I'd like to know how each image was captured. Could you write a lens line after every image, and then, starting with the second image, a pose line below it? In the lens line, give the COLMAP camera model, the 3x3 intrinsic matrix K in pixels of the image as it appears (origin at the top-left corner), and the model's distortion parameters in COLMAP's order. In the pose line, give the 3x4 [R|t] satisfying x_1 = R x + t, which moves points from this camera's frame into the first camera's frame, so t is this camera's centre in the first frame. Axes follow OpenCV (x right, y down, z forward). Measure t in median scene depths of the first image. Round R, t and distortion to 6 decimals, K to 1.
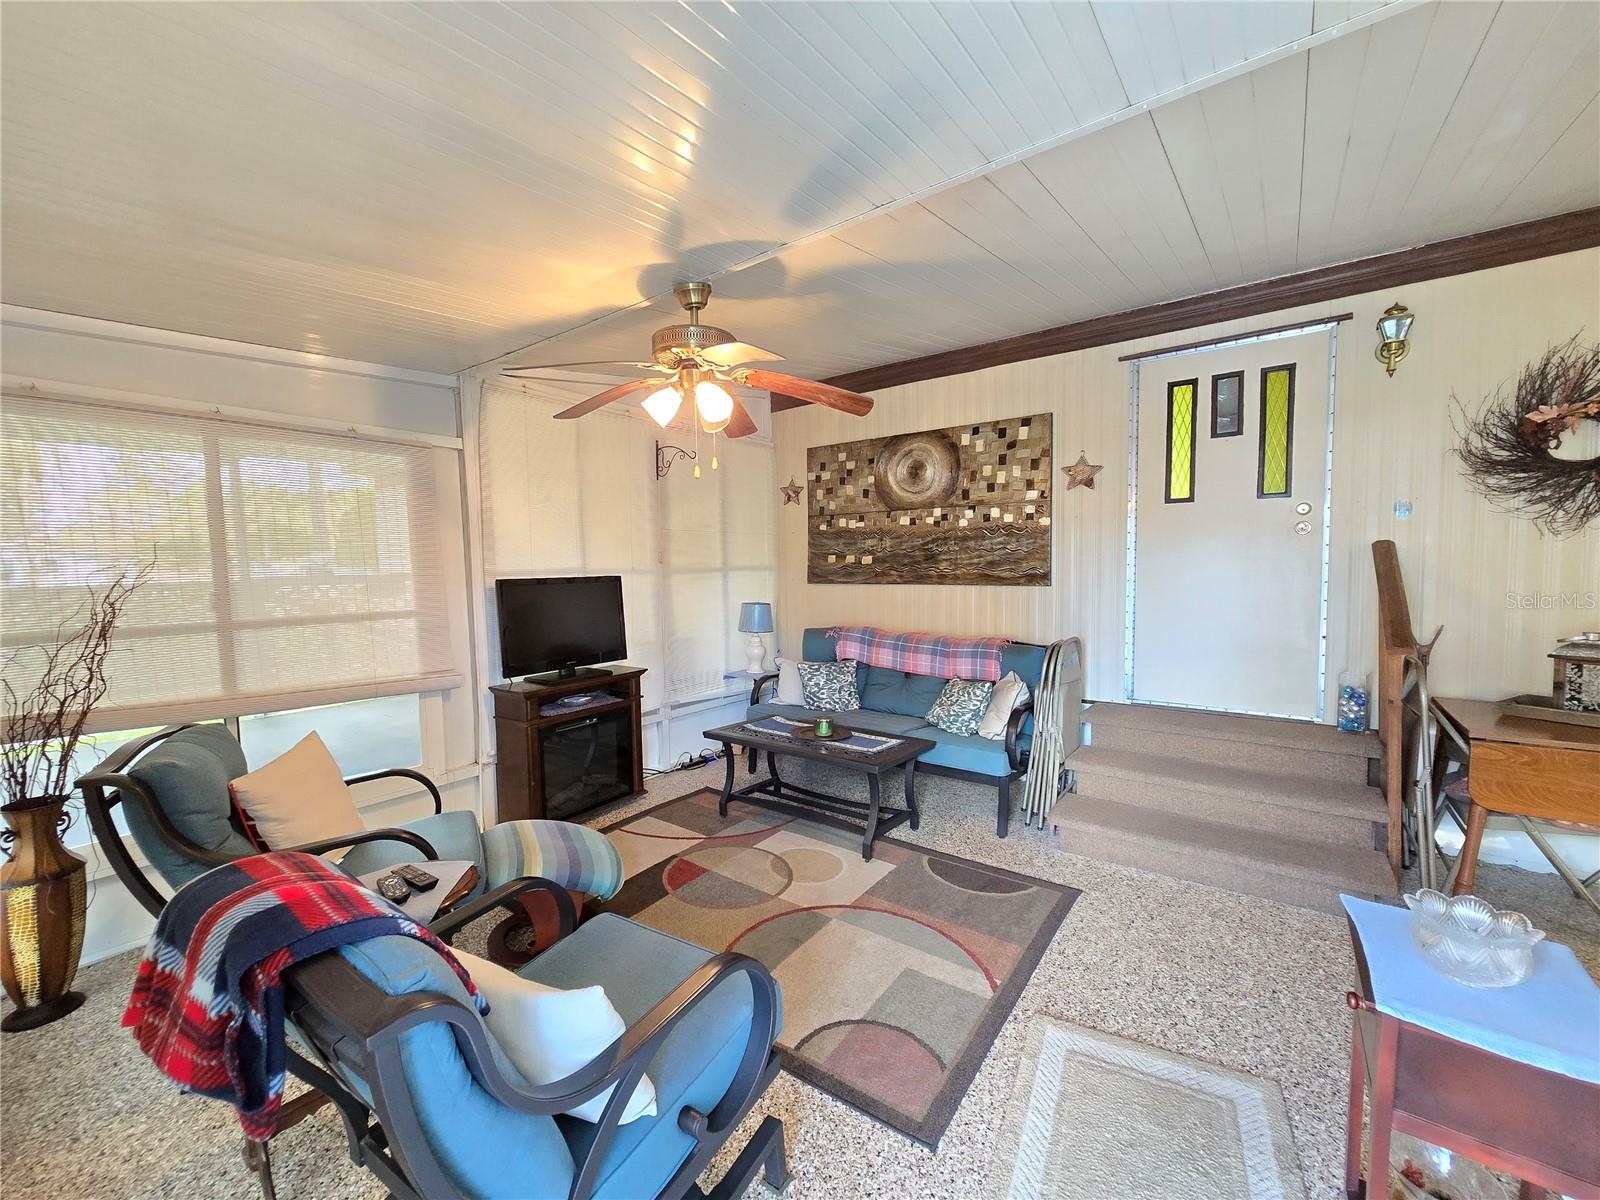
lens RADIAL K [[655.4, 0, 793.0], [0, 655.4, 607.0], [0, 0, 1]] dist [-0.008976, 0.002623]
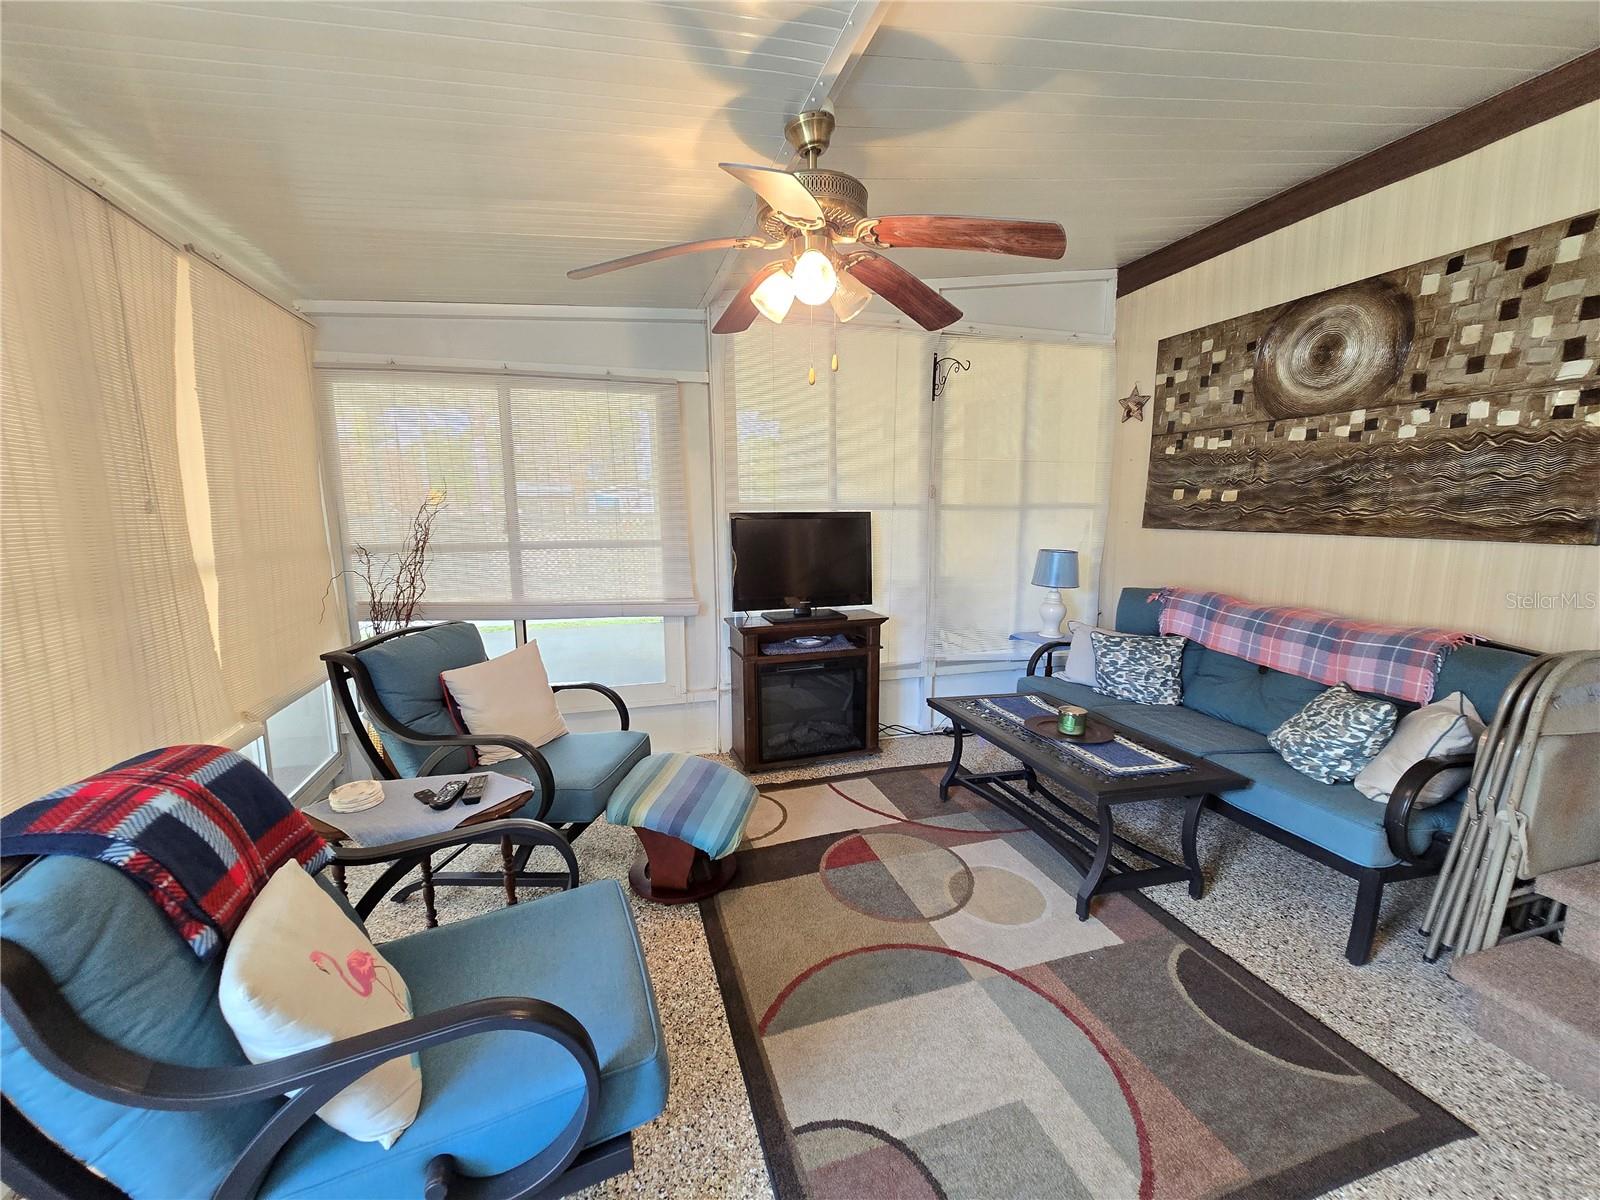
lens RADIAL K [[655.4, 0, 793.0], [0, 655.4, 607.0], [0, 0, 1]] dist [-0.008976, 0.002623]
pose [[0.804315, 0.100697, -0.585609, 0.182433], [-0.046947, 0.993224, 0.106308, -0.007996], [0.592346, -0.058013, 0.803592, 0.195489]]
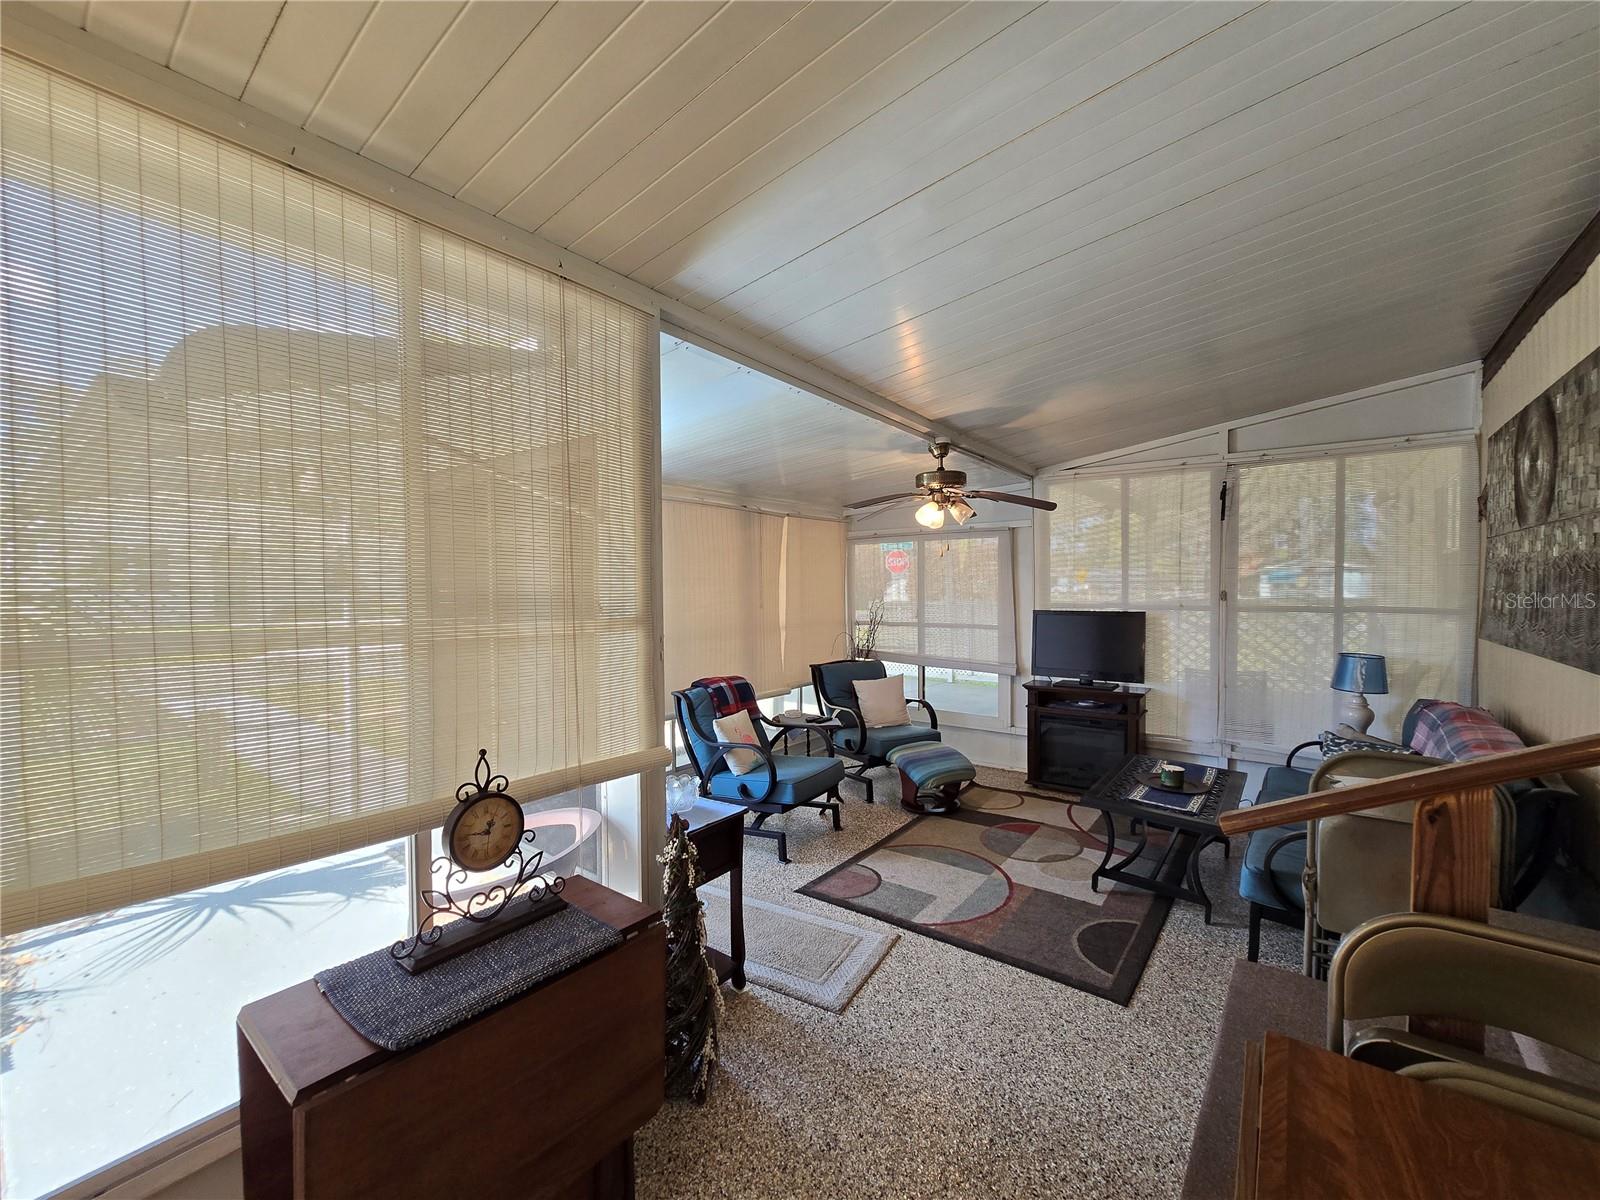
lens RADIAL K [[655.4, 0, 793.0], [0, 655.4, 607.0], [0, 0, 1]] dist [-0.008976, 0.002623]
pose [[-0.016512, 0.044801, -0.998859, 0.873046], [-0.061541, 0.997056, 0.045737, -0.068469], [0.997968, 0.062227, -0.013707, 0.369807]]
